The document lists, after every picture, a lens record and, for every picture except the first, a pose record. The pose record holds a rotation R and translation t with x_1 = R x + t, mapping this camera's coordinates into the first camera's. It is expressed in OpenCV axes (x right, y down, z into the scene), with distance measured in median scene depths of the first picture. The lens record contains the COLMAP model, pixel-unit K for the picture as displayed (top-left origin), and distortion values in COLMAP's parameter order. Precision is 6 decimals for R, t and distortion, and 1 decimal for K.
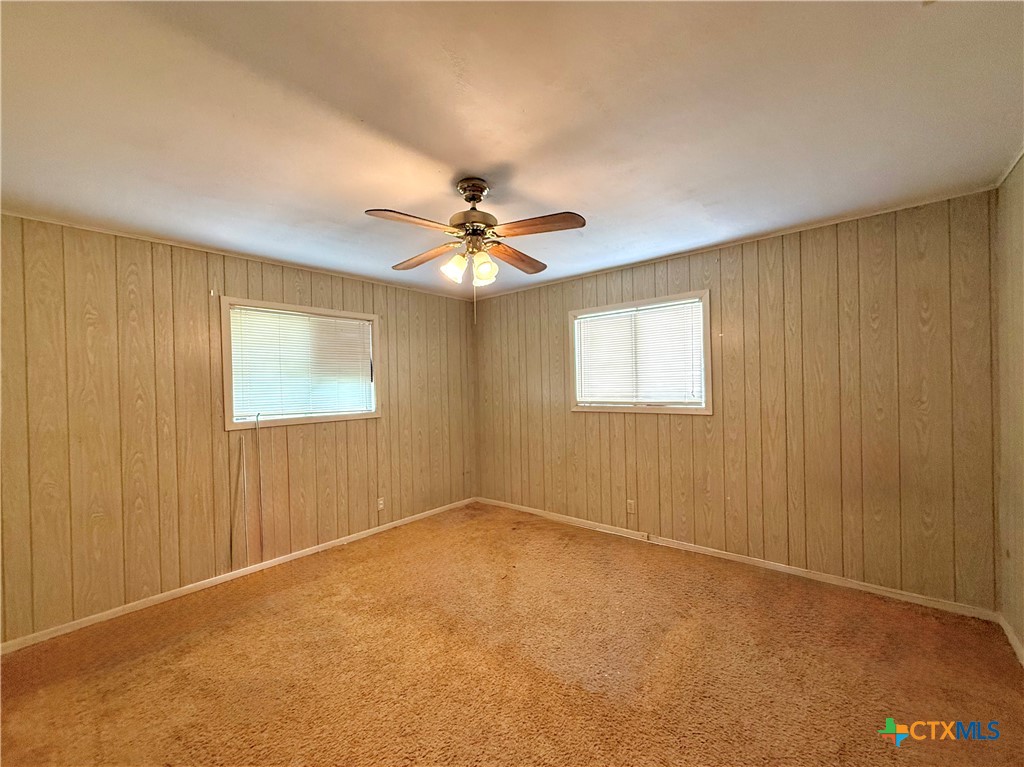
lens RADIAL K [[416.4, 0, 512.5], [0, 416.4, 385.8], [0, 0, 1]] dist [-0.000999, -0.000145]
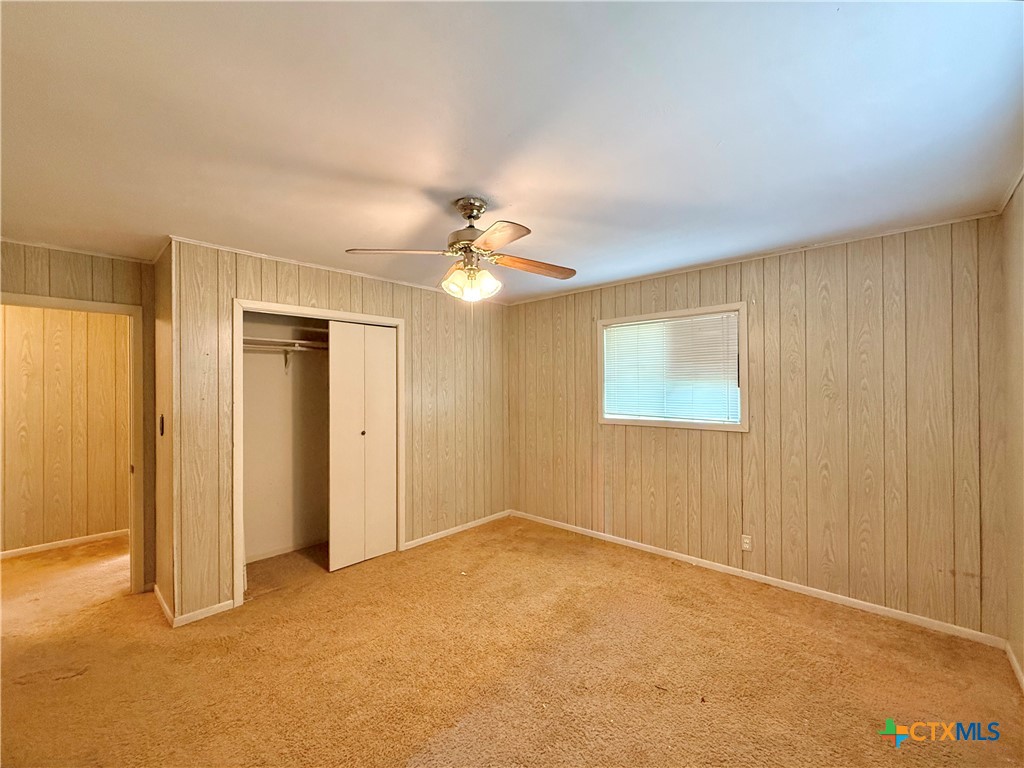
lens RADIAL K [[421.5, 0, 512.0], [0, 421.5, 384.0], [0, 0, 1]] dist [-0.000654, 0.000049]
pose [[-0.040981, 0.008789, -0.999121, 0.530250], [-0.004070, 0.999952, 0.008963, -0.021137], [0.999152, 0.004433, -0.040943, 0.642070]]
